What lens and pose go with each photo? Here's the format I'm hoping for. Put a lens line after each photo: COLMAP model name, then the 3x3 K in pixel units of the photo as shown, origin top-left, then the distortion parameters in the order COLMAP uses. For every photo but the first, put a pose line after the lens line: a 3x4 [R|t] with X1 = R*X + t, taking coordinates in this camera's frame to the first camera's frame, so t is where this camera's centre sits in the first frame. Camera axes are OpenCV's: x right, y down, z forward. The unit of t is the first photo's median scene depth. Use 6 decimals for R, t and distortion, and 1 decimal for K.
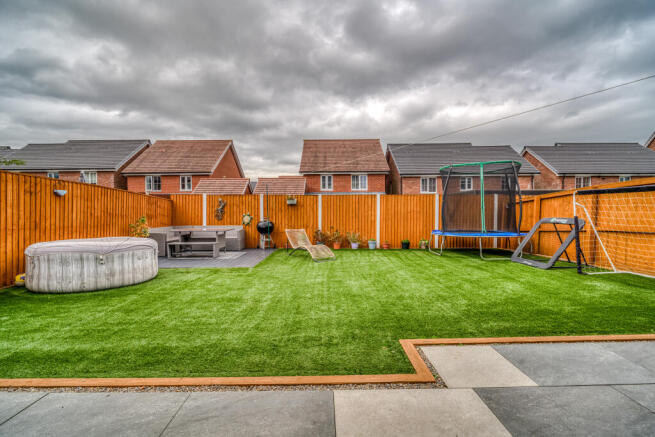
lens RADIAL K [[303.6, 0, 327.8], [0, 303.6, 216.2], [0, 0, 1]] dist [0.000768, -0.005807]
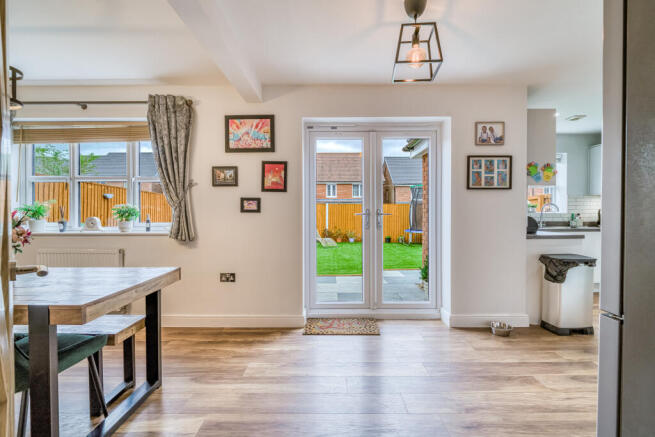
lens RADIAL K [[303.6, 0, 327.8], [0, 303.6, 216.2], [0, 0, 1]] dist [0.000768, -0.005807]
pose [[0.999861, 0.012588, -0.010974, -0.007825], [-0.012695, 0.999871, -0.009813, 0.002065], [0.010849, 0.009951, 0.999892, -0.378140]]
